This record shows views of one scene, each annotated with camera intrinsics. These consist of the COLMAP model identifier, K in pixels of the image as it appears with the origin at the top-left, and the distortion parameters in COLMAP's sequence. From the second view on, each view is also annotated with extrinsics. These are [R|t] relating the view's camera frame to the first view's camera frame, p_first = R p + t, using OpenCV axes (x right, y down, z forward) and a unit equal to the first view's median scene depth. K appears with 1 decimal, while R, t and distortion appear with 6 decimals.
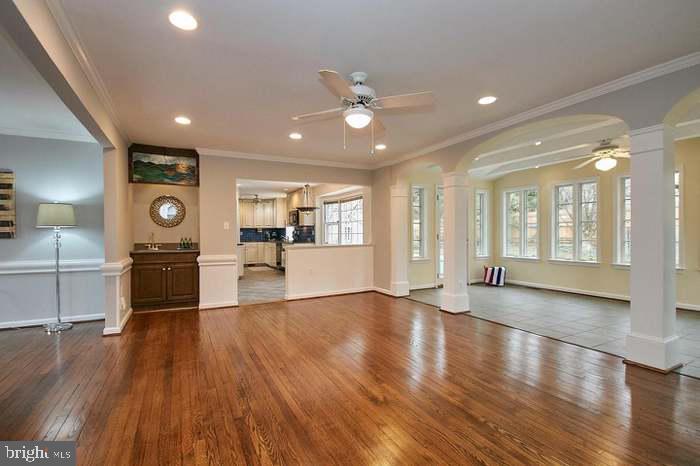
lens RADIAL K [[319.3, 0, 347.8], [0, 319.3, 236.7], [0, 0, 1]] dist [0.000516, 0.000028]
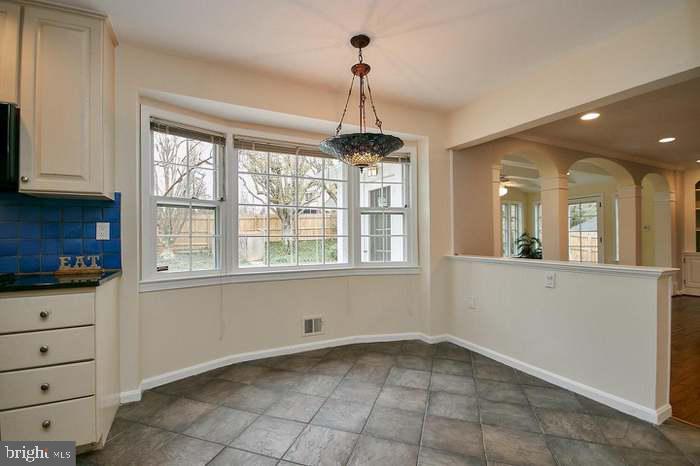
lens RADIAL K [[319.3, 0, 347.8], [0, 319.3, 236.7], [0, 0, 1]] dist [0.000516, 0.000028]
pose [[0.026247, 0.004547, 0.999645, -0.306206], [0.007219, 0.999963, -0.004738, -0.005878], [-0.999629, 0.007341, 0.026213, 0.745420]]
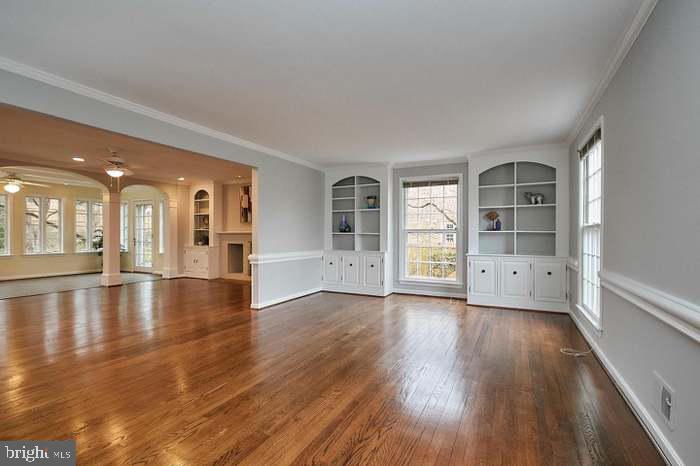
lens RADIAL K [[319.3, 0, 347.8], [0, 319.3, 236.7], [0, 0, 1]] dist [0.000516, 0.000028]
pose [[-0.564226, -0.009589, 0.825565, -0.600168], [-0.003644, 0.999952, 0.009124, -0.006976], [-0.825613, 0.002140, -0.564233, 0.238106]]
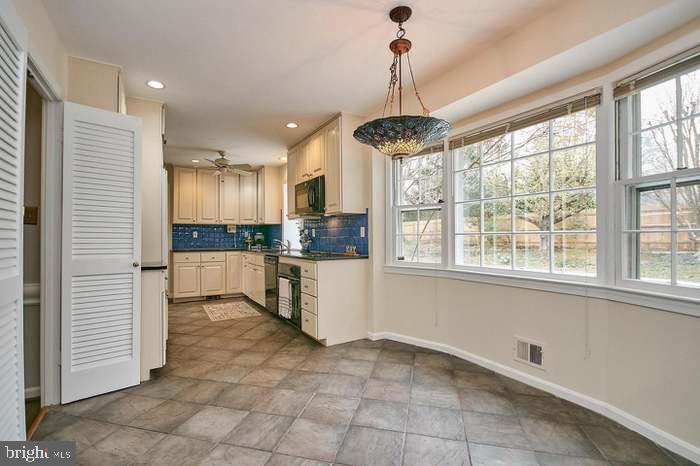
lens RADIAL K [[319.3, 0, 347.8], [0, 319.3, 236.7], [0, 0, 1]] dist [0.000516, 0.000028]
pose [[0.998586, -0.001462, 0.053145, -0.134559], [0.001770, 0.999982, -0.005747, -0.004363], [-0.053135, 0.005833, 0.998570, 0.555263]]
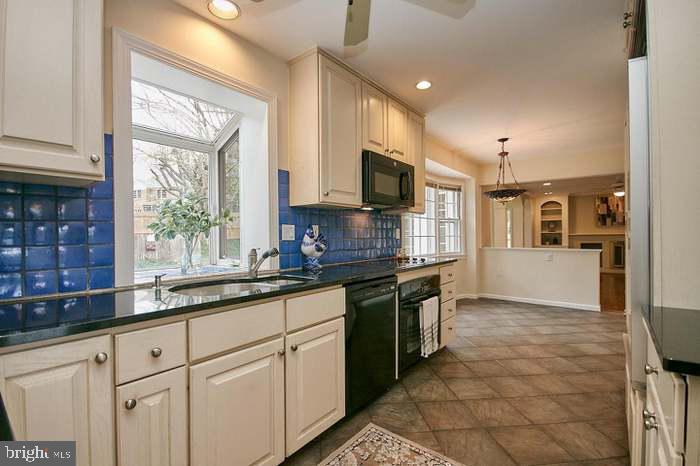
lens RADIAL K [[319.3, 0, 347.8], [0, 319.3, 236.7], [0, 0, 1]] dist [0.000516, 0.000028]
pose [[-0.391643, 0.004545, 0.920106, -0.404659], [0.009933, 0.999950, -0.000711, -0.008244], [-0.920063, 0.008861, -0.391669, 1.102778]]
